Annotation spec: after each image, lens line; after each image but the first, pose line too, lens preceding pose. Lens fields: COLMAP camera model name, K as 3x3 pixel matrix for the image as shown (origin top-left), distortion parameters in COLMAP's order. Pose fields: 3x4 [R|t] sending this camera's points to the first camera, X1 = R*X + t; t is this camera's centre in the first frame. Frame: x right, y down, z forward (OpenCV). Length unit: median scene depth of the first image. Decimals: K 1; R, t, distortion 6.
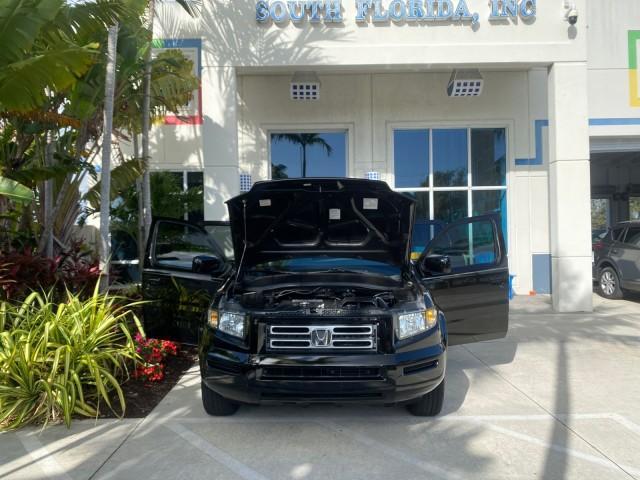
lens RADIAL K [[499.7, 0, 320.3], [0, 499.7, 231.1], [0, 0, 1]] dist [0.005089, -0.002672]
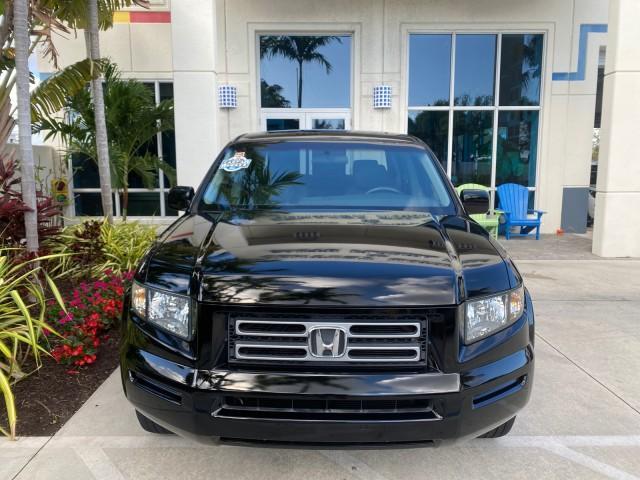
lens RADIAL K [[497.9, 0, 321.8], [0, 497.9, 232.9], [0, 0, 1]] dist [0.005119, -0.002517]
pose [[0.999836, 0.012584, 0.013060, -0.010497], [-0.014358, 0.989160, 0.146141, 0.010574], [-0.011079, -0.146305, 0.989178, 0.378437]]
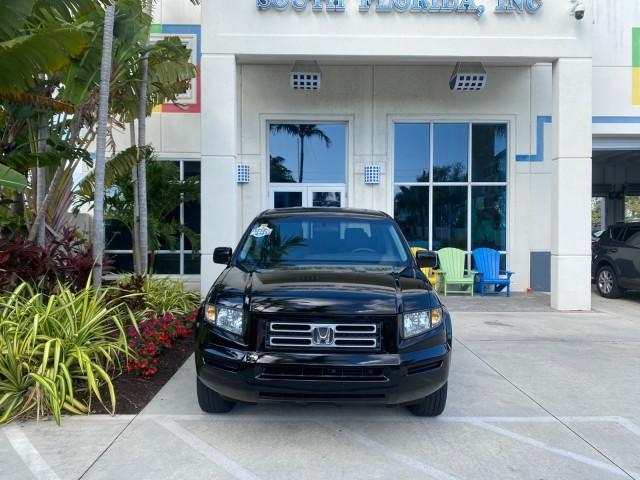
lens RADIAL K [[497.9, 0, 321.8], [0, 497.9, 232.9], [0, 0, 1]] dist [0.005119, -0.002517]
pose [[0.999721, 0.019836, 0.012859, -0.013473], [-0.020071, 0.999629, 0.018426, -0.001713], [-0.012489, -0.018679, 0.999748, 0.037311]]
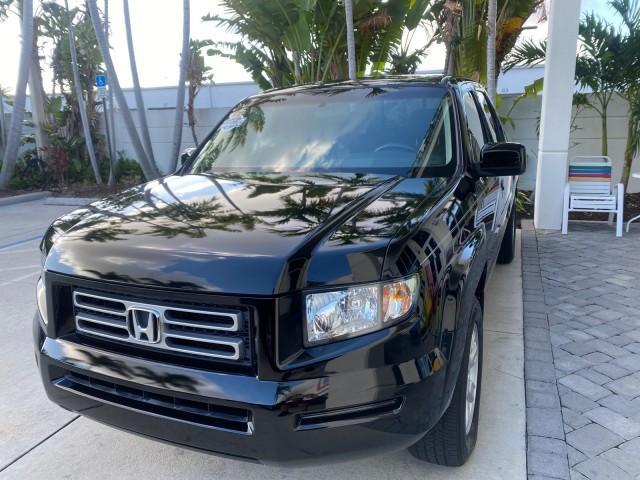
lens RADIAL K [[497.9, 0, 321.8], [0, 497.9, 232.9], [0, 0, 1]] dist [0.005119, -0.002517]
pose [[0.928865, 0.056283, -0.366116, 0.267821], [0.037199, 0.969219, 0.243375, 0.010269], [0.368545, -0.239682, 0.898180, 0.516533]]
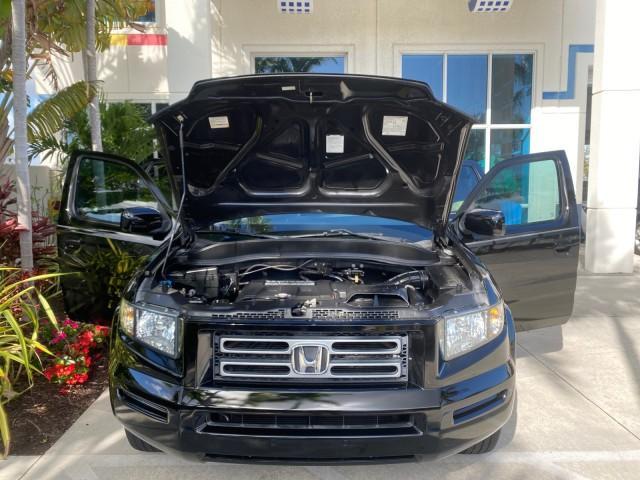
lens RADIAL K [[497.9, 0, 321.8], [0, 497.9, 232.9], [0, 0, 1]] dist [0.005119, -0.002517]
pose [[0.999842, 0.007483, 0.016113, 0.003841], [-0.009244, 0.993649, 0.112144, 0.006234], [-0.015171, -0.112275, 0.993561, 0.364223]]
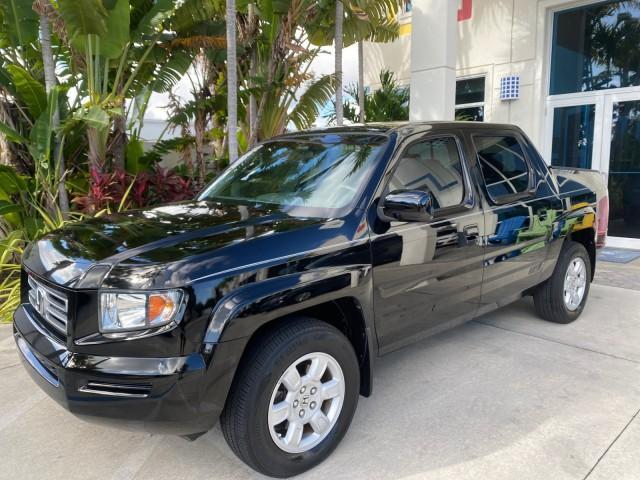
lens RADIAL K [[497.9, 0, 321.8], [0, 497.9, 232.9], [0, 0, 1]] dist [0.005119, -0.002517]
pose [[0.673449, 0.105805, -0.731623, 0.614818], [0.009479, 0.988387, 0.151663, 0.011905], [0.739173, -0.109072, 0.664625, 0.664691]]
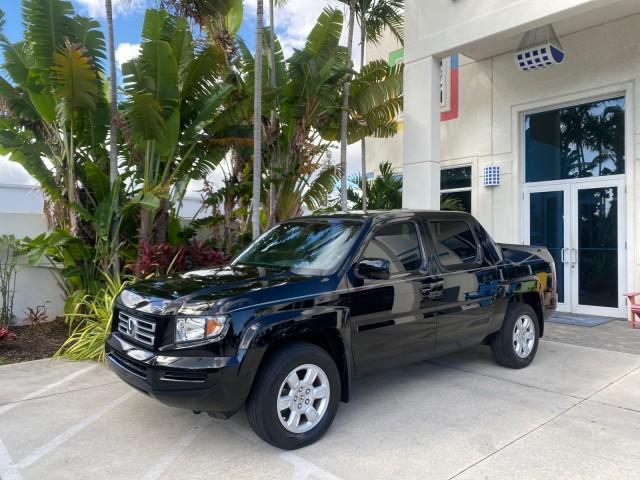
lens RADIAL K [[497.9, 0, 321.8], [0, 497.9, 232.9], [0, 0, 1]] dist [0.005119, -0.002517]
pose [[0.648030, 0.003676, -0.761606, 0.864597], [-0.000093, 0.999989, 0.004747, 0.002900], [0.761615, -0.003005, 0.648023, 0.490158]]
